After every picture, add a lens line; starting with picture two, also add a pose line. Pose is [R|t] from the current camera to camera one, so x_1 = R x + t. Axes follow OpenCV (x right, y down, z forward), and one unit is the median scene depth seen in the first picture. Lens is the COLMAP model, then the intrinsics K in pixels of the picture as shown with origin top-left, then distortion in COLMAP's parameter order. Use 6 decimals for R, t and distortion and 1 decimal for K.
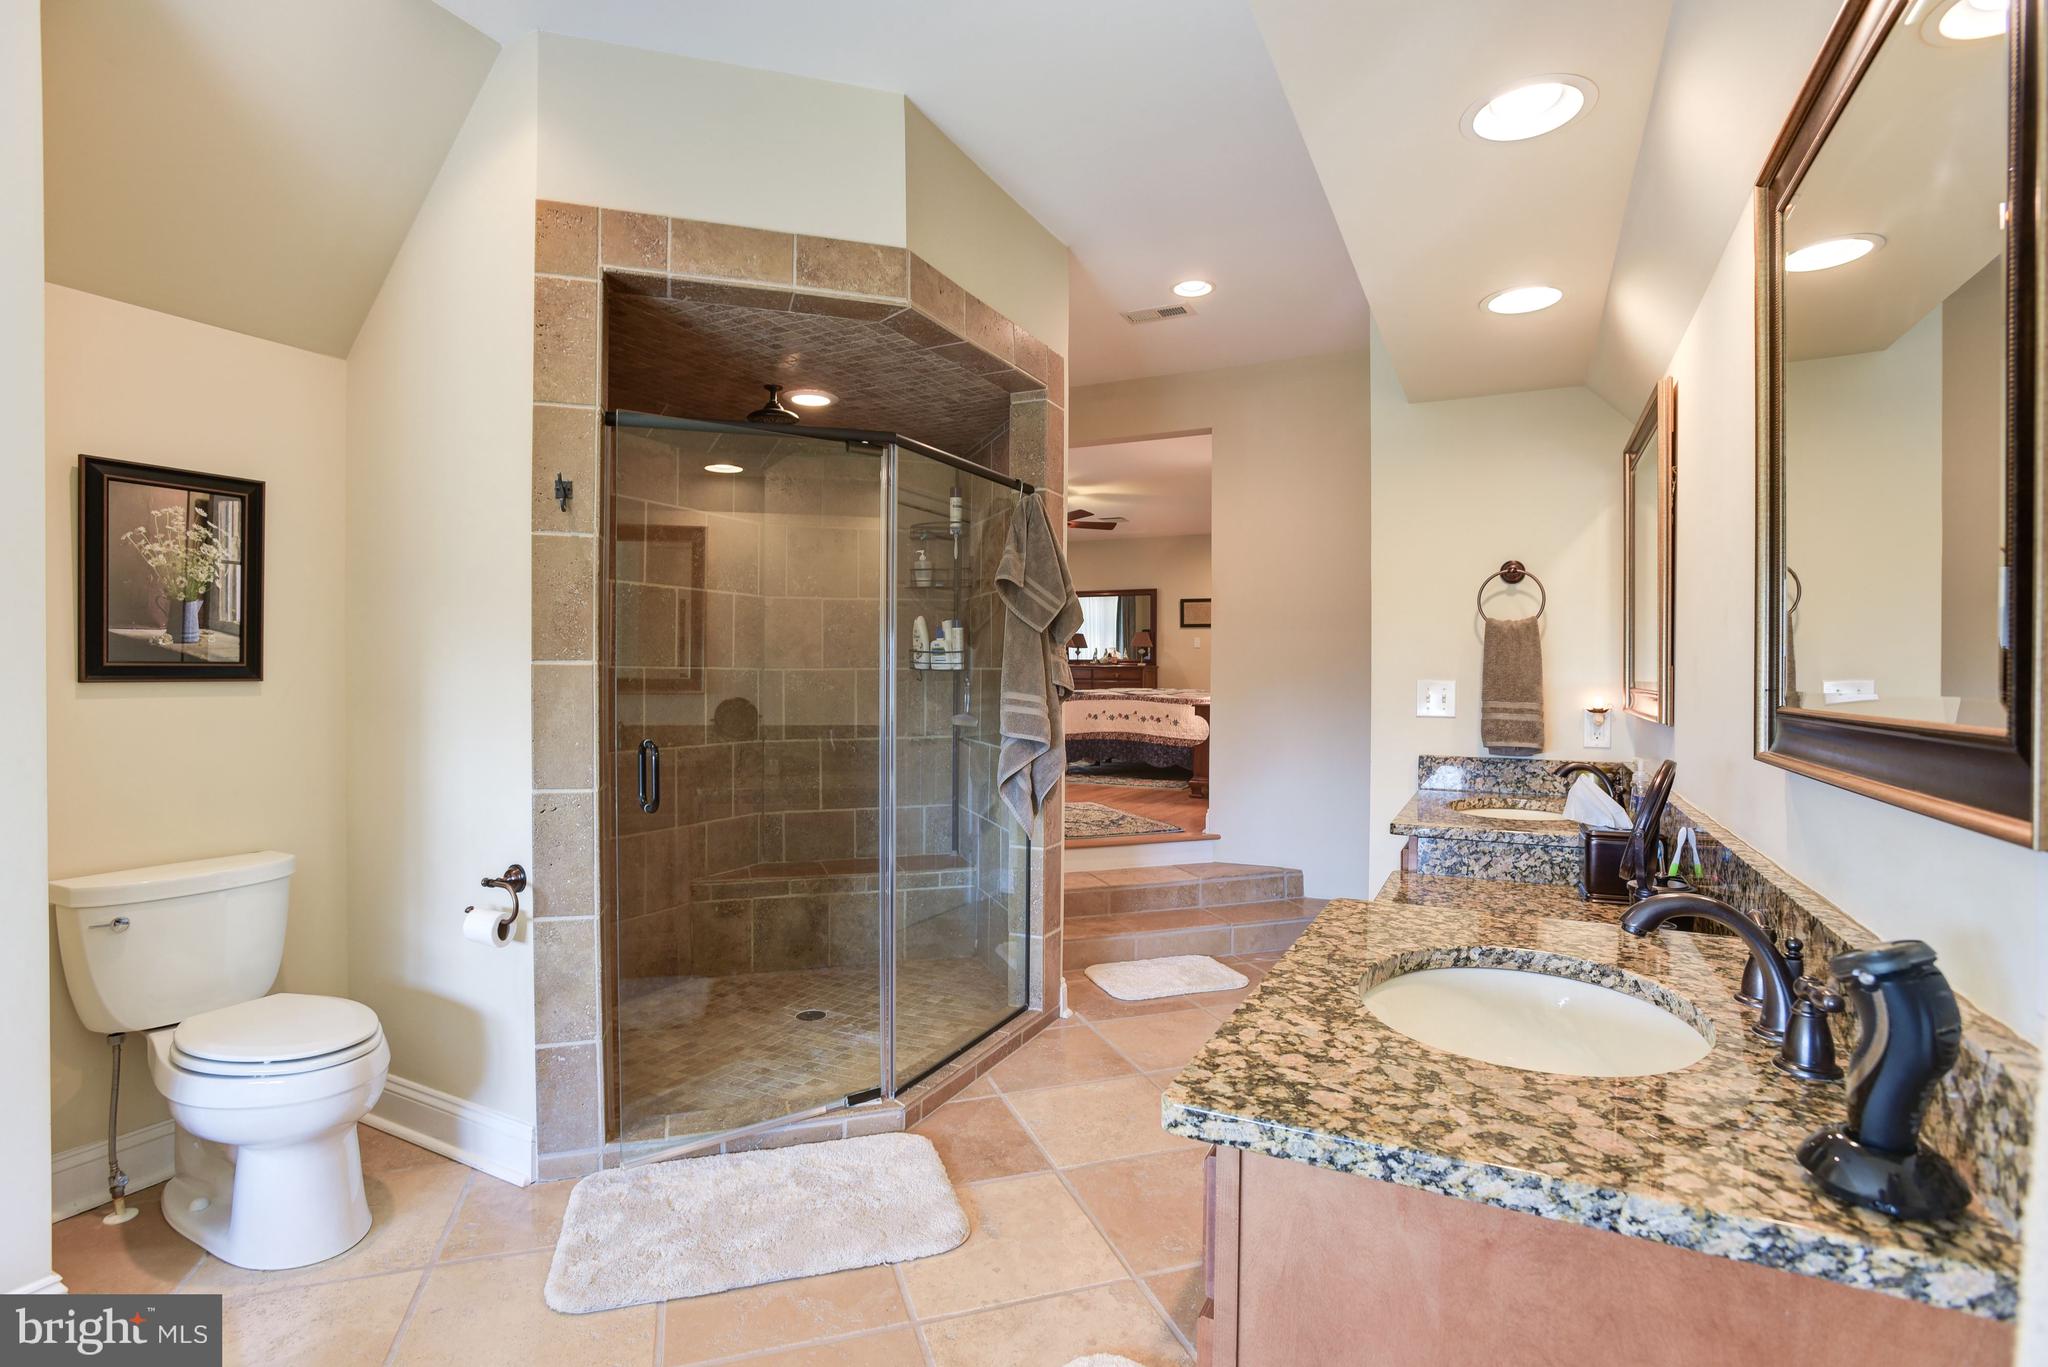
lens RADIAL K [[967.9, 0, 1028.8], [0, 967.9, 676.1], [0, 0, 1]] dist [-0.024845, 0.004403]
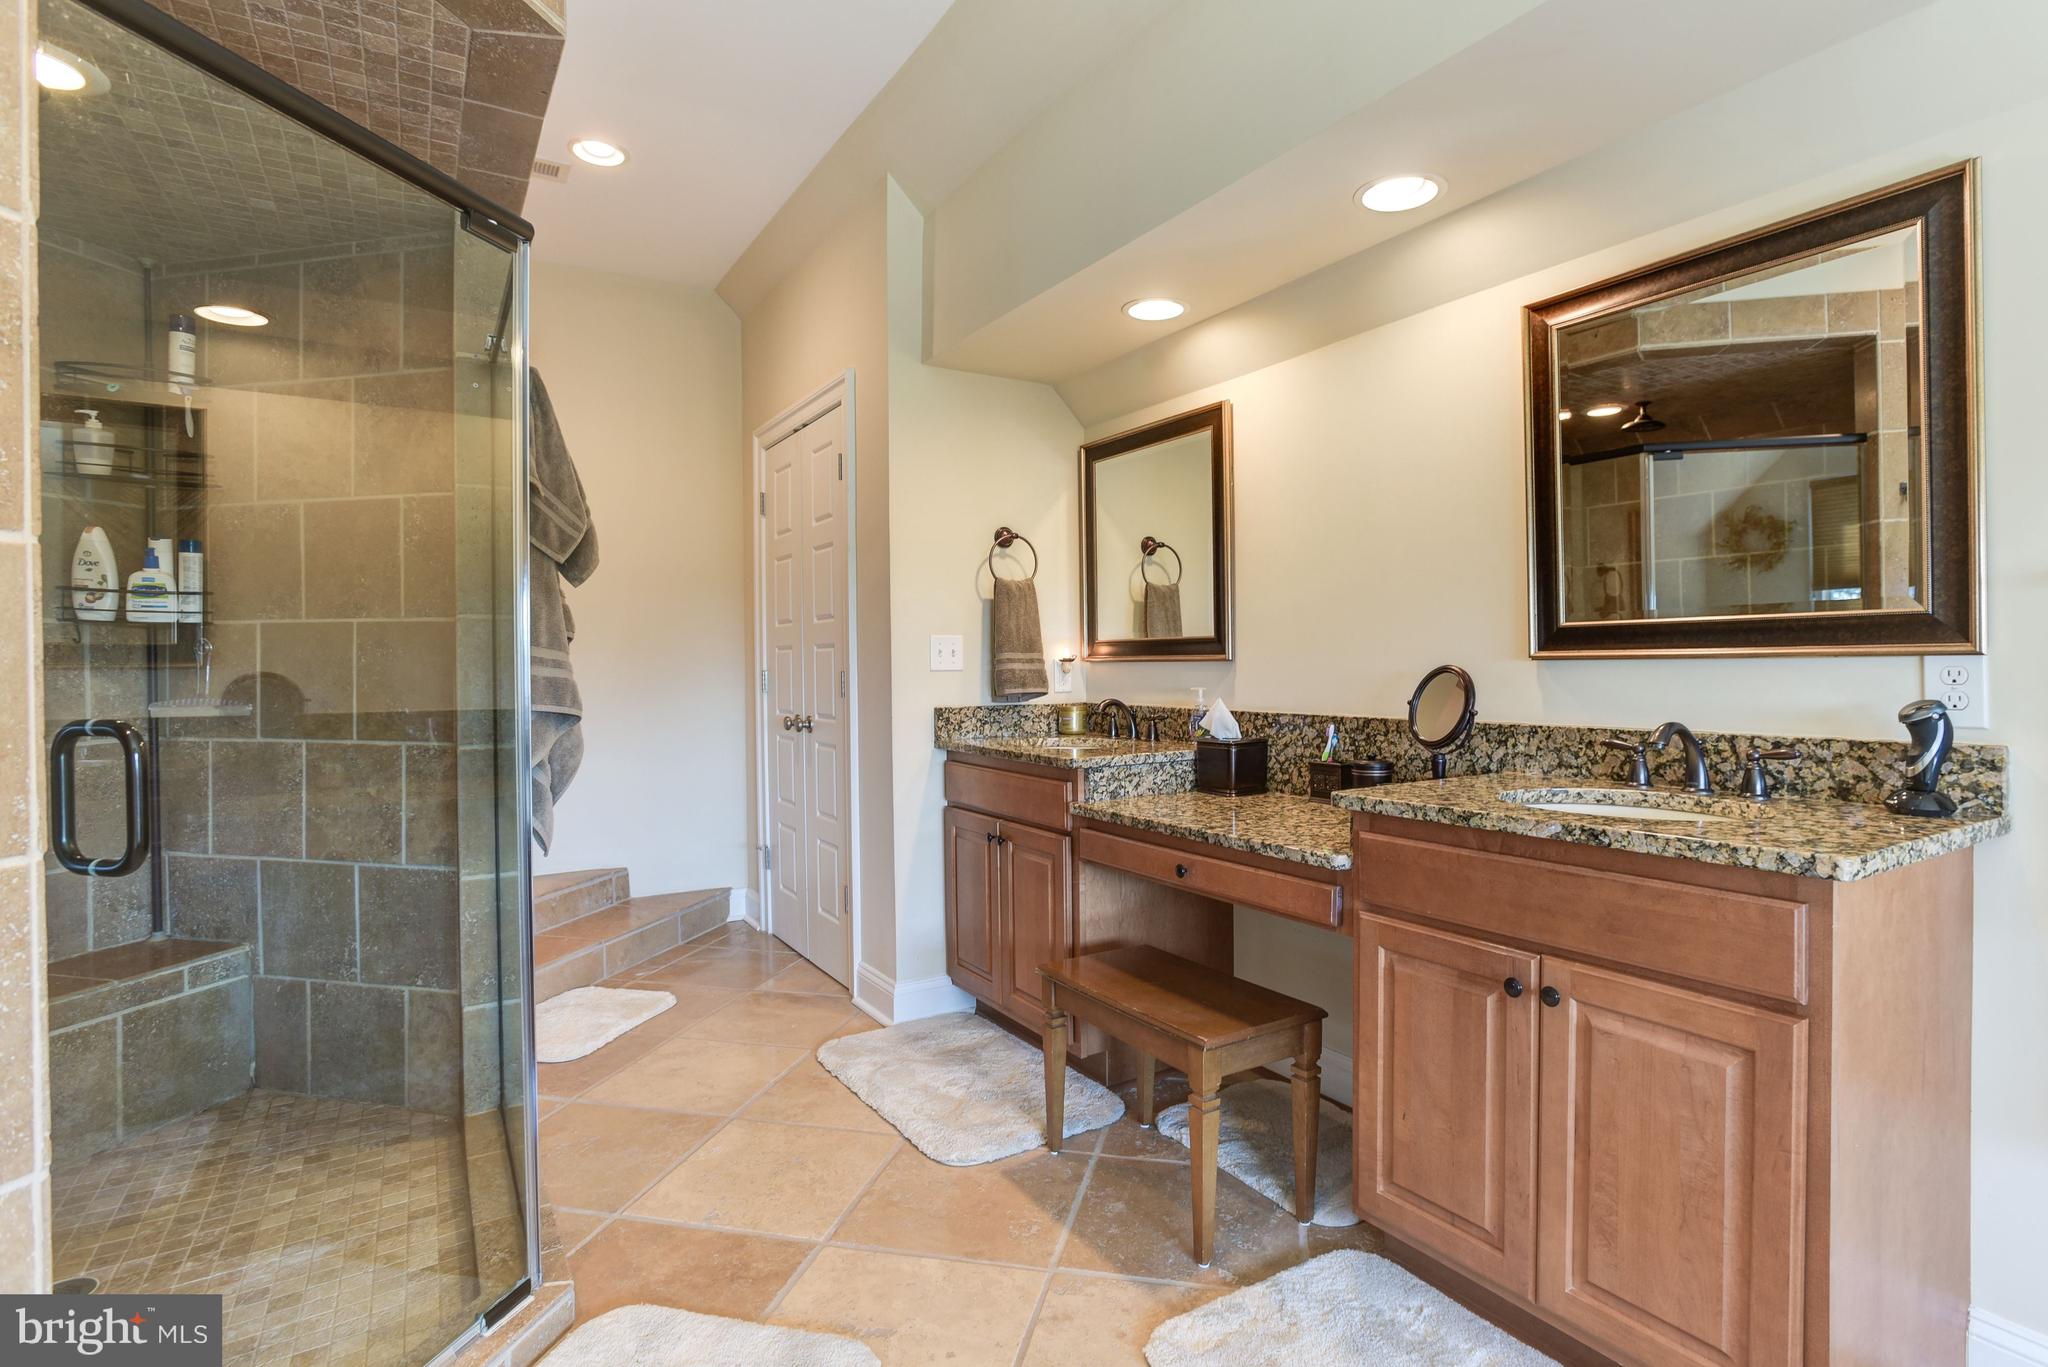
lens RADIAL K [[1026.1, 0, 1018.7], [0, 1026.1, 669.7], [0, 0, 1]] dist [0.000508, 0.001158]
pose [[0.543321, -0.014729, 0.839396, -0.402427], [0.012835, 0.999875, 0.009237, 0.027845], [-0.839427, 0.005755, 0.543442, 0.279894]]
